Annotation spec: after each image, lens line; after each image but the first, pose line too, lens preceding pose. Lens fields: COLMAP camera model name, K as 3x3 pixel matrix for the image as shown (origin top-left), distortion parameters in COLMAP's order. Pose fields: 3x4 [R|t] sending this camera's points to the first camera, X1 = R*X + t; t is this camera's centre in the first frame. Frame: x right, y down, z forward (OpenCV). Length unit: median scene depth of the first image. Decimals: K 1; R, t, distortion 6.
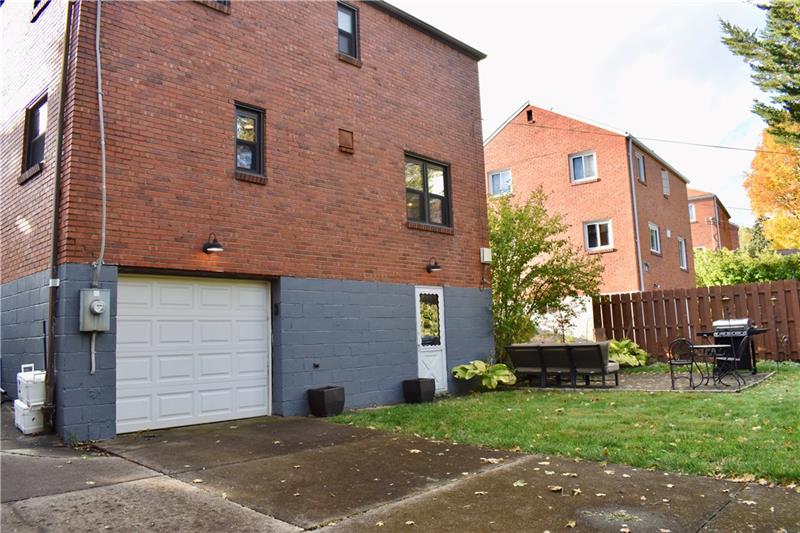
lens RADIAL K [[628.8, 0, 399.2], [0, 628.8, 264.6], [0, 0, 1]] dist [-0.098622, 0.013033]
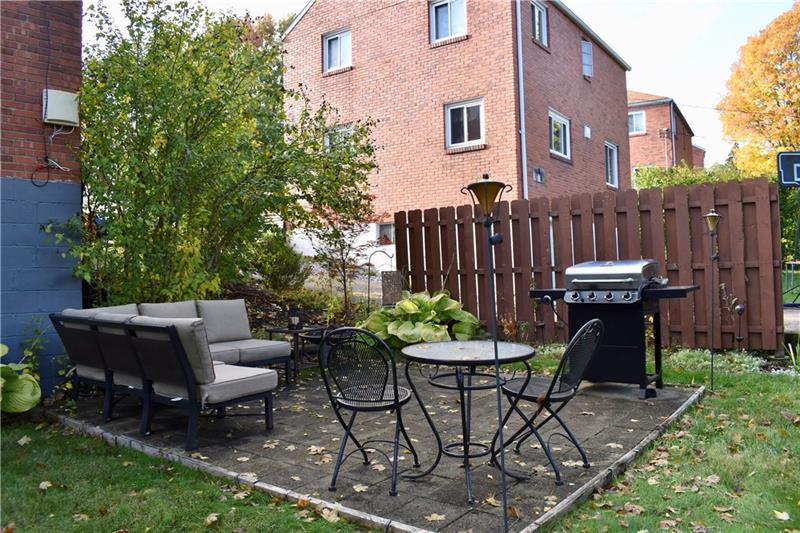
lens RADIAL K [[628.8, 0, 400.5], [0, 628.8, 265.1], [0, 0, 1]] dist [-0.098622, 0.013033]
pose [[0.999116, 0.013190, 0.039907, 0.229949], [-0.017386, 0.994140, 0.106689, 0.029467], [-0.038266, -0.107288, 0.993491, 0.348219]]
